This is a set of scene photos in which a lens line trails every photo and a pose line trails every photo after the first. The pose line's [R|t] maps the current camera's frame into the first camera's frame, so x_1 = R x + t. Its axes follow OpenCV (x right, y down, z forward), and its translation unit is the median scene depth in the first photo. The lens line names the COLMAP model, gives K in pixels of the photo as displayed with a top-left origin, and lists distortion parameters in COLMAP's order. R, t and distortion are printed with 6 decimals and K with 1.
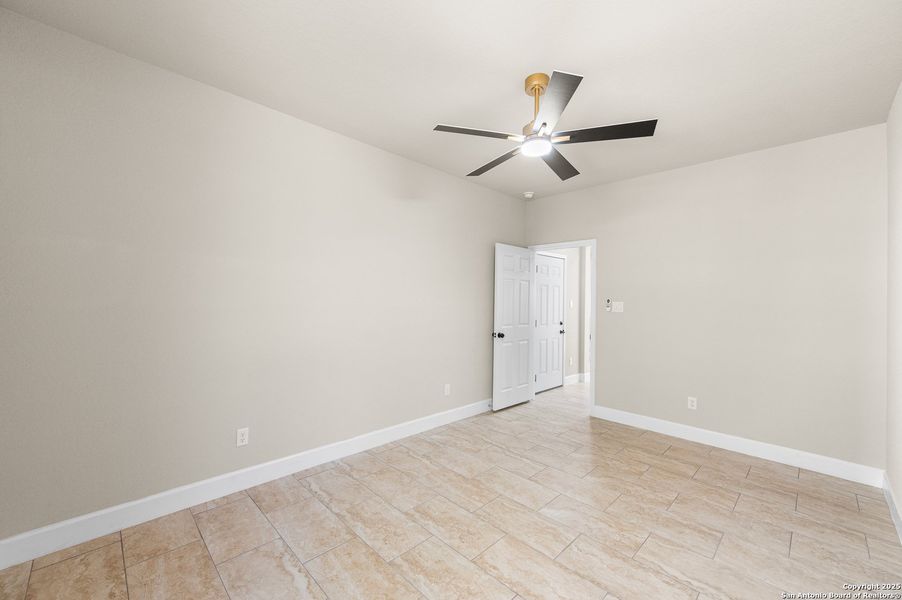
lens RADIAL K [[360.3, 0, 446.3], [0, 360.3, 298.8], [0, 0, 1]] dist [0.001435, 0.000232]
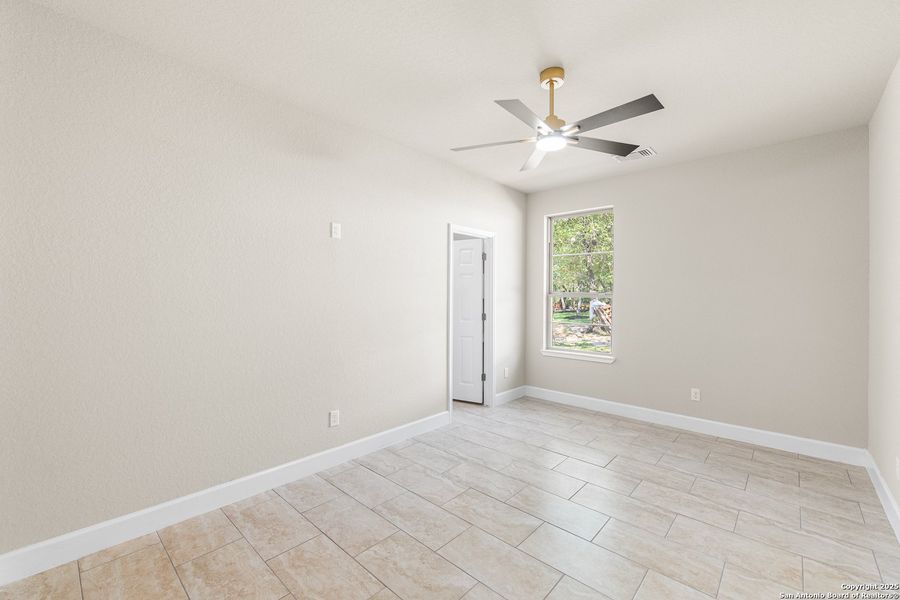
lens RADIAL K [[375.1, 0, 454.2], [0, 375.1, 295.9], [0, 0, 1]] dist [-0.002358, -0.000407]
pose [[-0.997625, -0.022119, -0.065229, 0.503684], [-0.021696, 0.999739, -0.007188, 0.017299], [0.065371, -0.005755, -0.997844, 1.757045]]
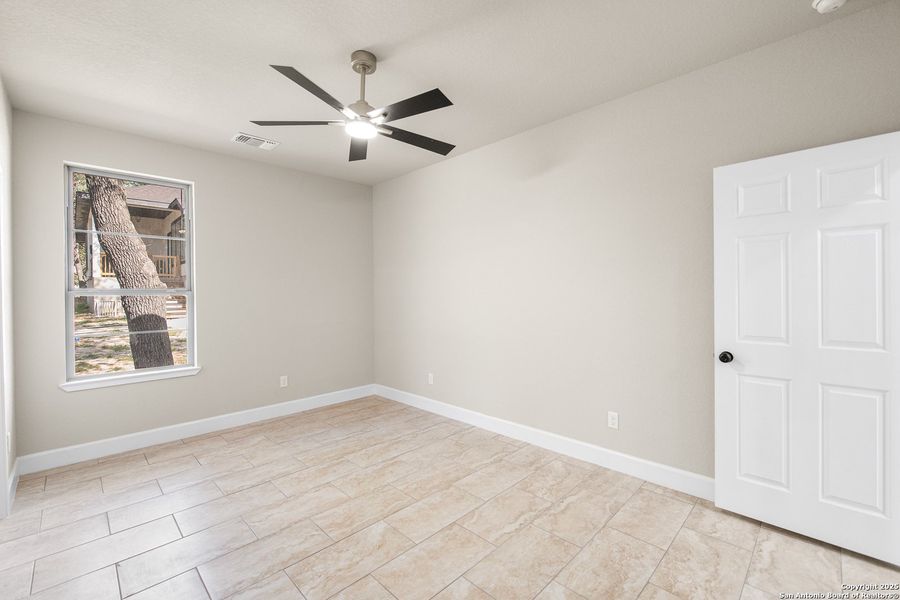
lens RADIAL K [[380.6, 0, 447.3], [0, 380.6, 297.2], [0, 0, 1]] dist [-0.000532, -0.000116]
pose [[0.006034, -0.003225, -0.999977, 1.097587], [0.017457, 0.999843, -0.003119, 0.028069], [0.999829, -0.017438, 0.006090, 1.051031]]
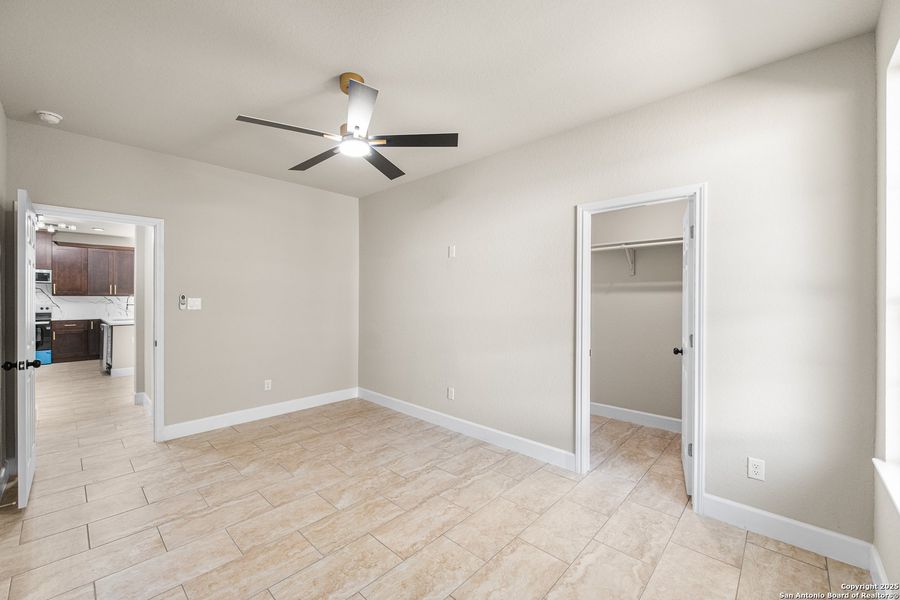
lens RADIAL K [[363.3, 0, 436.1], [0, 363.3, 298.7], [0, 0, 1]] dist [-0.001035, -0.000166]
pose [[-0.026923, -0.020548, 0.999426, -0.681092], [-0.008866, 0.999754, 0.020316, -0.021611], [-0.999598, -0.008314, -0.027098, 0.684360]]
